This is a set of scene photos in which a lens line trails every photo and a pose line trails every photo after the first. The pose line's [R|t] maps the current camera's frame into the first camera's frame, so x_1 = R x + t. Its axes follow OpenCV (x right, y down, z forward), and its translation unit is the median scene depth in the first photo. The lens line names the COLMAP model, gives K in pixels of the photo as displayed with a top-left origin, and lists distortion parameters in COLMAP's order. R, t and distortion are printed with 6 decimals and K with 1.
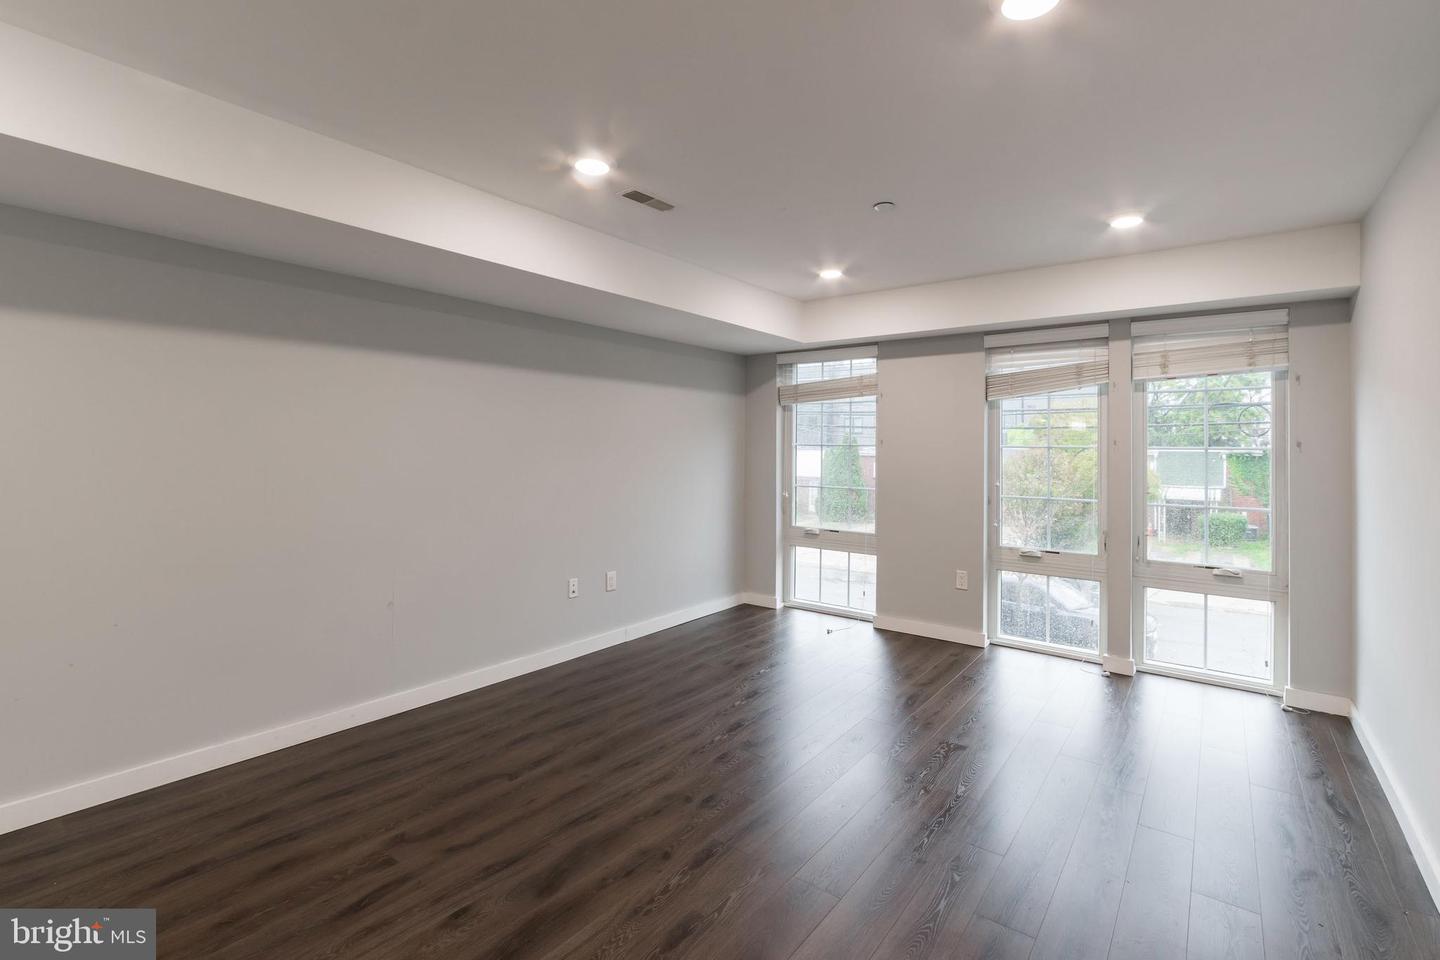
lens RADIAL K [[656.5, 0, 739.0], [0, 656.5, 443.3], [0, 0, 1]] dist [-0.000068, 0.001140]
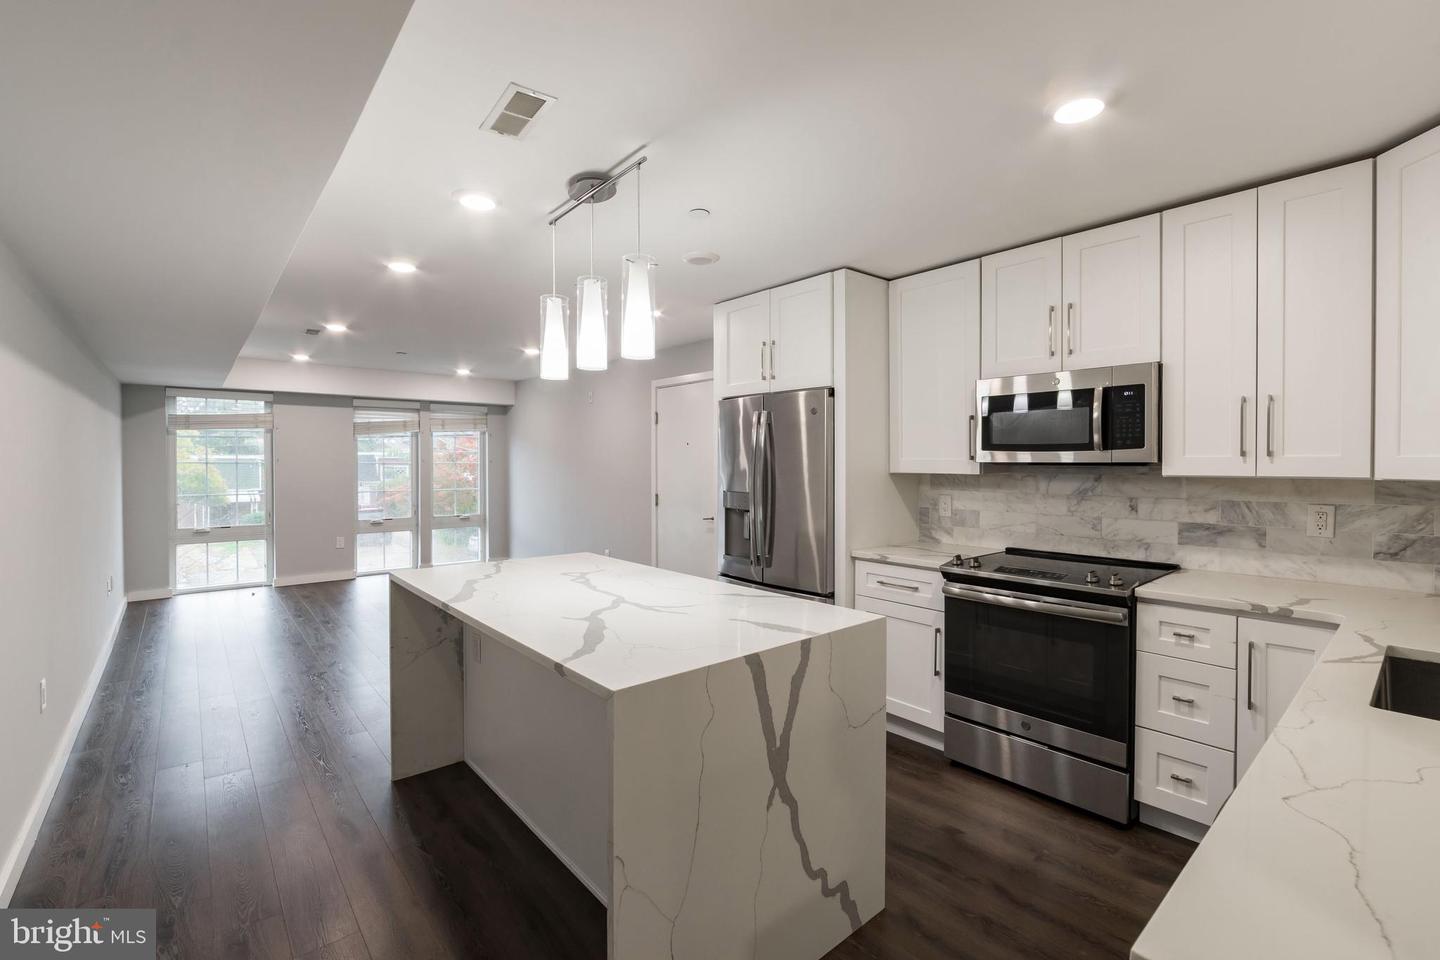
lens RADIAL K [[656.5, 0, 730.5], [0, 656.5, 471.6], [0, 0, 1]] dist [-0.000068, 0.001140]
pose [[0.211093, -0.025945, 0.977122, -1.195084], [-0.005510, 0.999600, 0.027732, -0.028912], [-0.977450, -0.011238, 0.210866, -0.365226]]
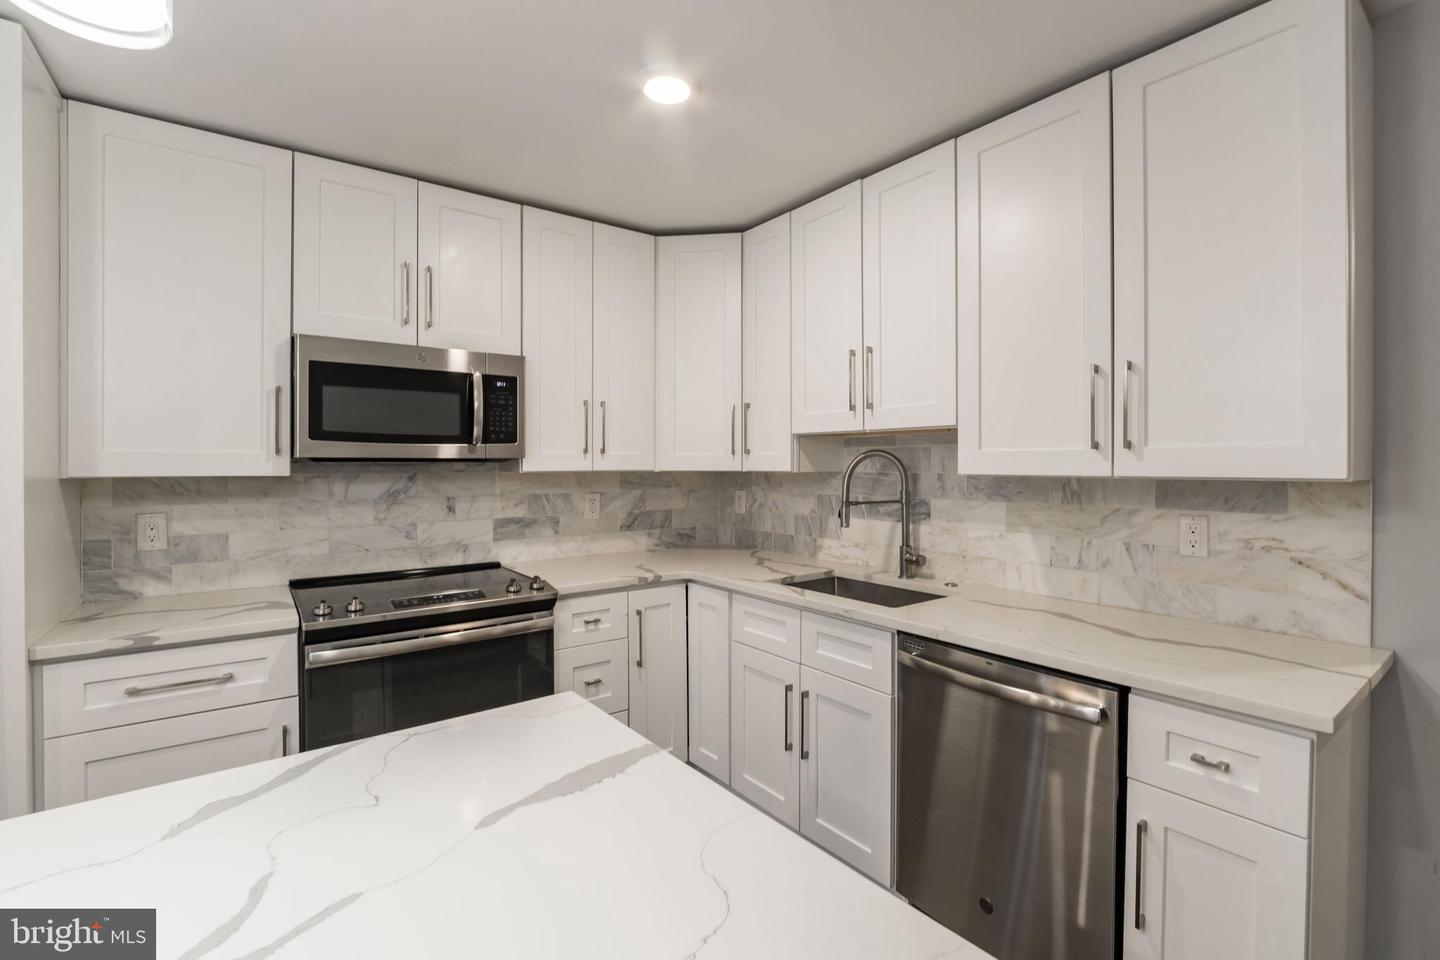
lens RADIAL K [[656.5, 0, 727.5], [0, 656.5, 468.3], [0, 0, 1]] dist [-0.000068, 0.001140]
pose [[-0.961620, -0.012817, 0.274084, -0.826175], [-0.012465, 0.999918, 0.003025, -0.016680], [-0.274100, -0.000508, -0.961701, -0.071841]]
